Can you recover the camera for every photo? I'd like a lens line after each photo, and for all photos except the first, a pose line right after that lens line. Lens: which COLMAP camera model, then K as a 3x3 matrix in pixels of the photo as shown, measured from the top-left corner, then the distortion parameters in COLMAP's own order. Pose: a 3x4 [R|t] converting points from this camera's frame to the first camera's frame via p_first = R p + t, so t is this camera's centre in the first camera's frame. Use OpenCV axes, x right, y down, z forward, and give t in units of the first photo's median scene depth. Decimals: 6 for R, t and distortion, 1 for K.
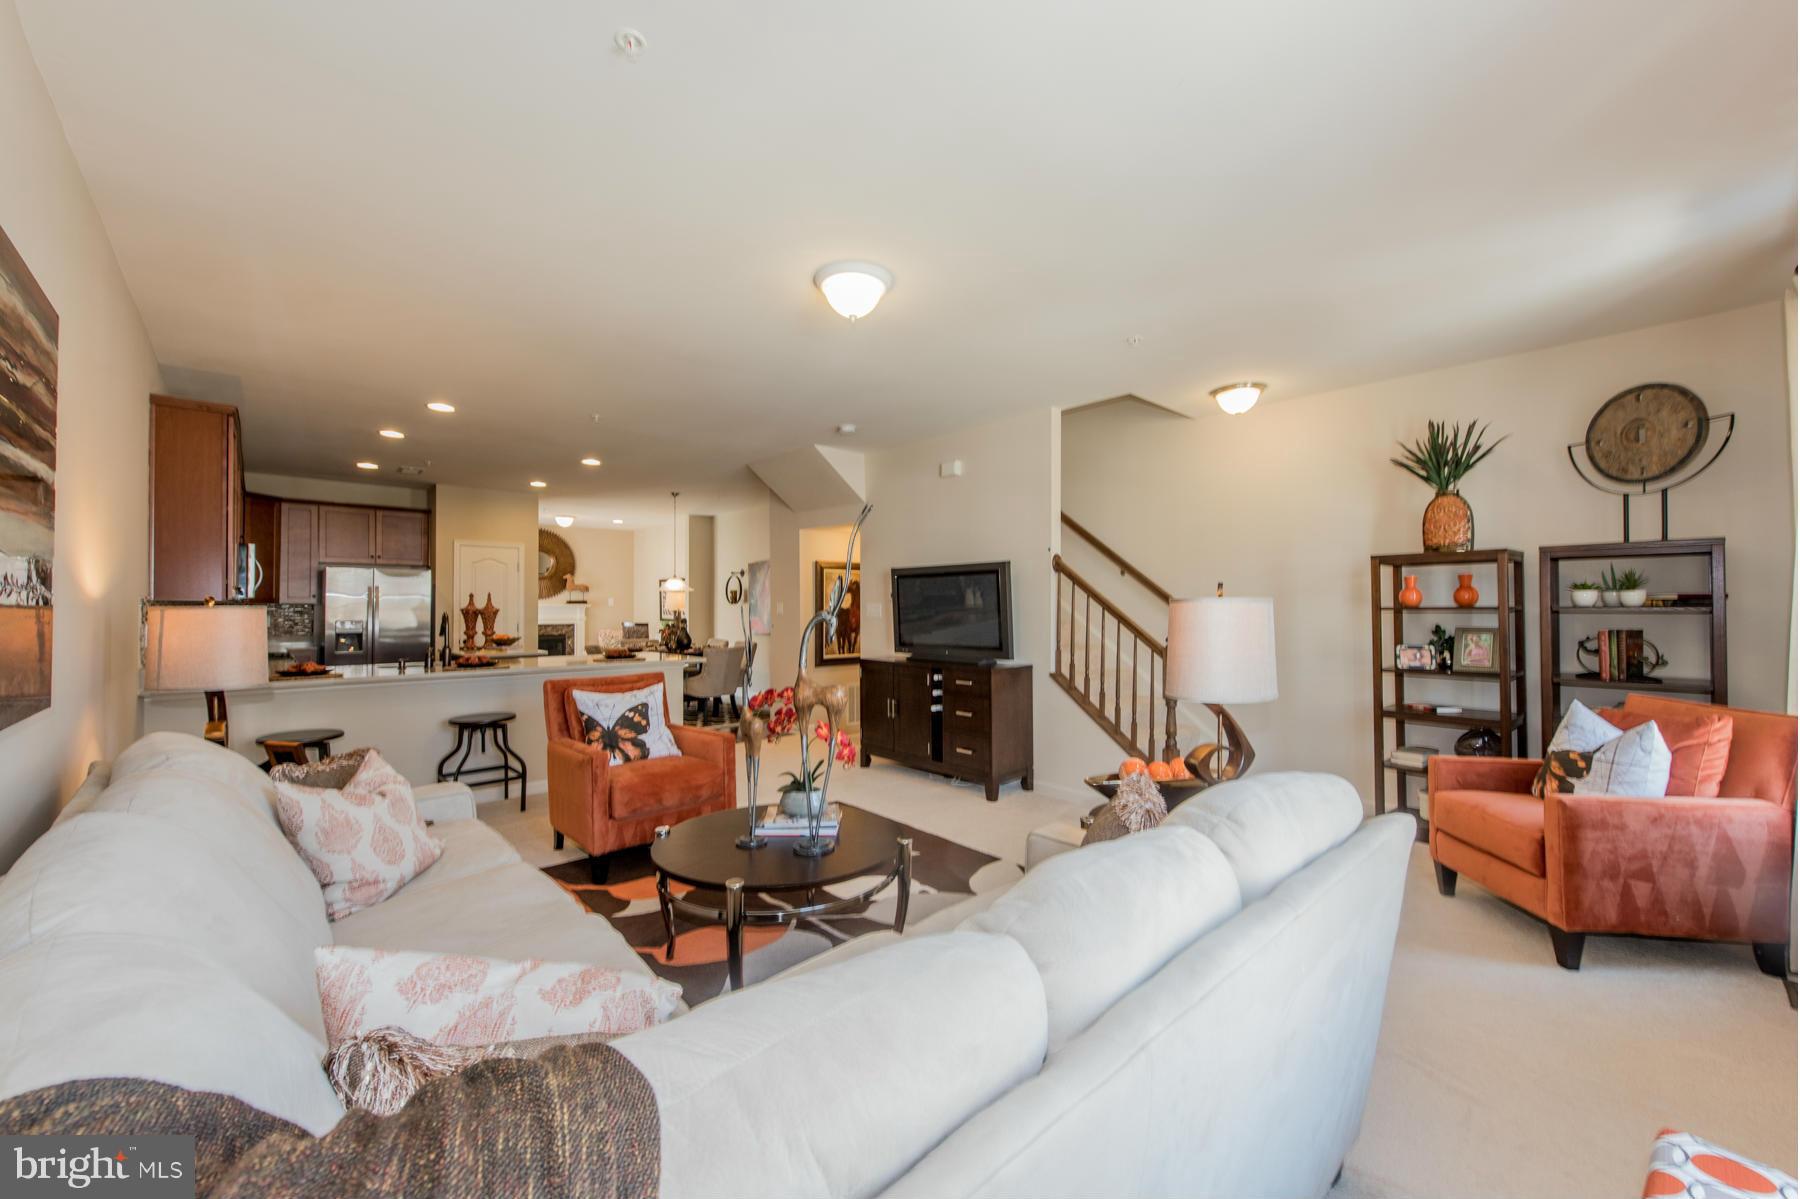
lens RADIAL K [[698.5, 0, 896.7], [0, 698.5, 601.2], [0, 0, 1]] dist [0.012940, -0.004367]
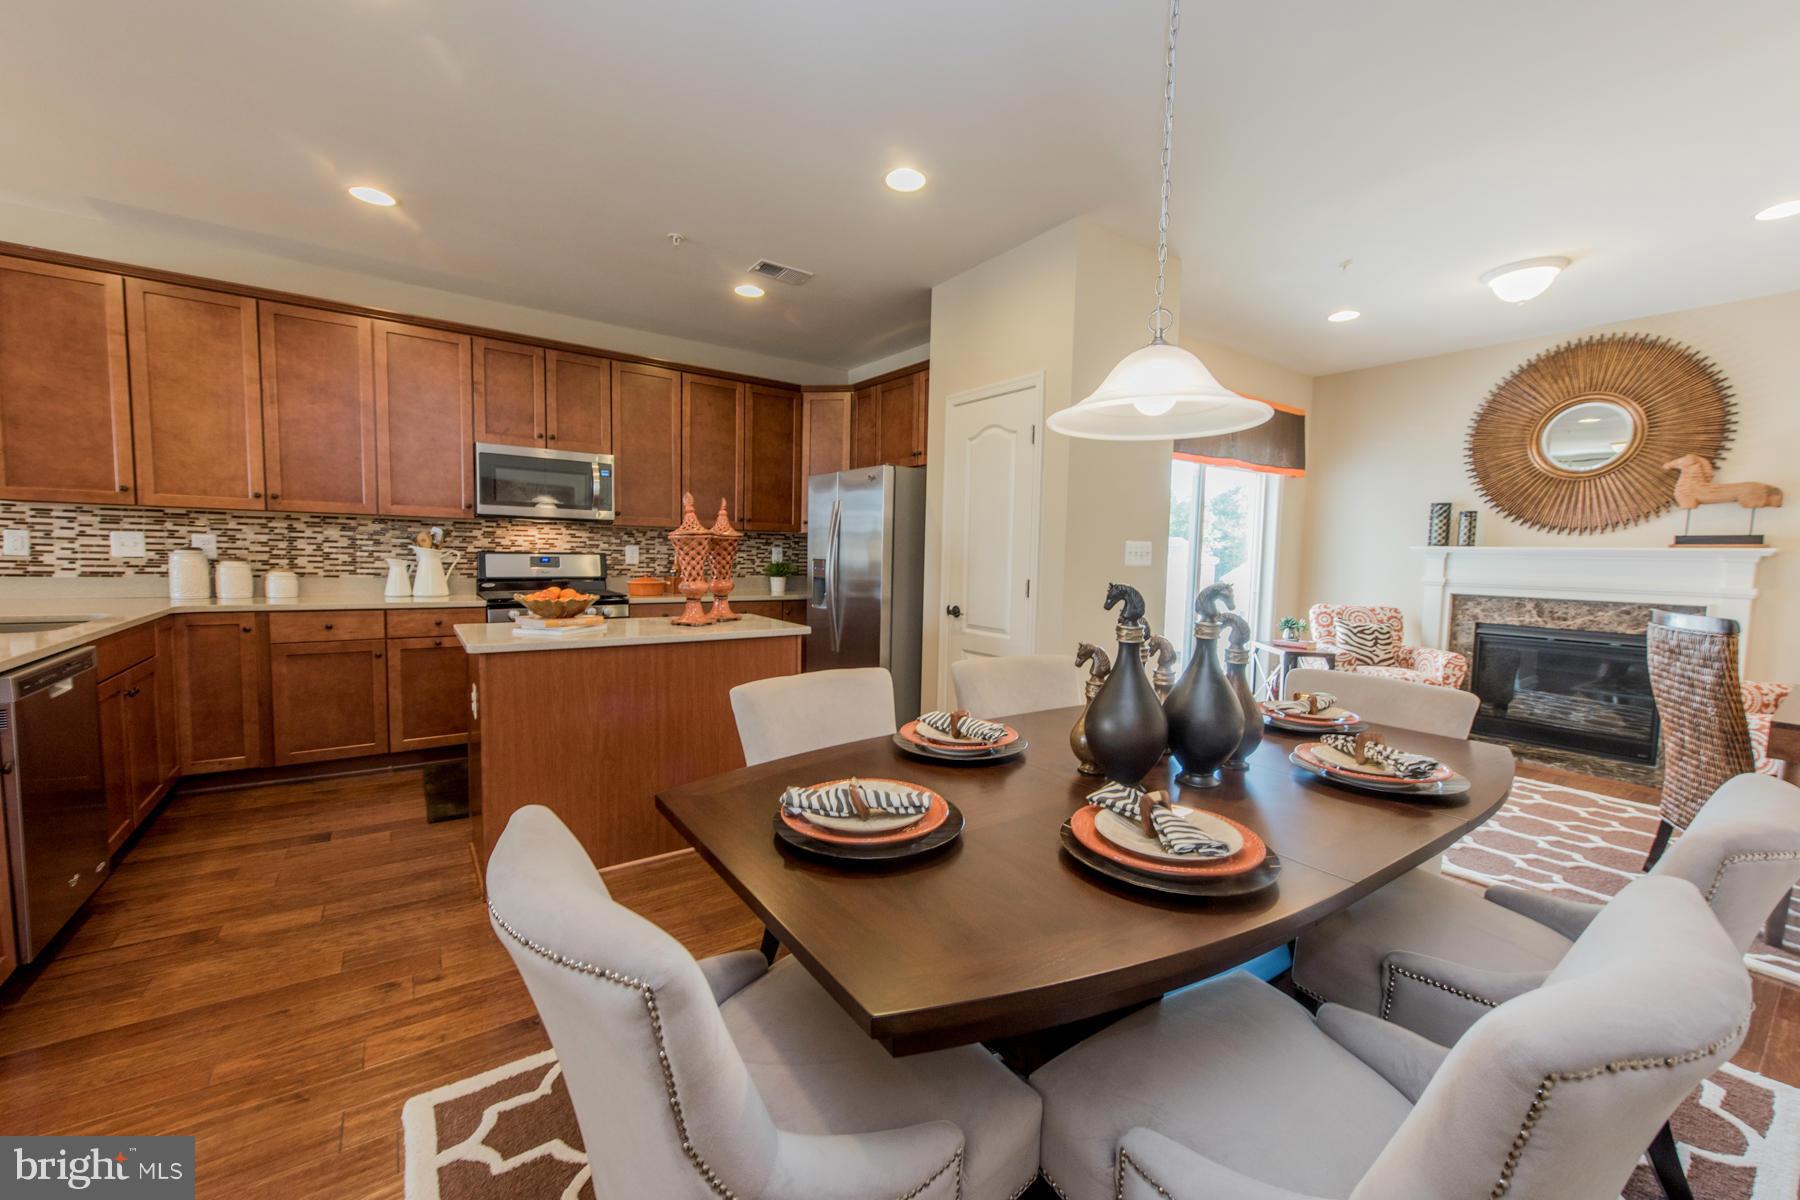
lens RADIAL K [[698.5, 0, 901.0], [0, 698.5, 603.4], [0, 0, 1]] dist [0.012940, -0.004367]
pose [[-0.115782, 0.071353, -0.990708, -0.153608], [-0.016361, 0.997144, 0.073729, 0.019927], [0.993140, 0.024746, -0.114284, 1.089130]]
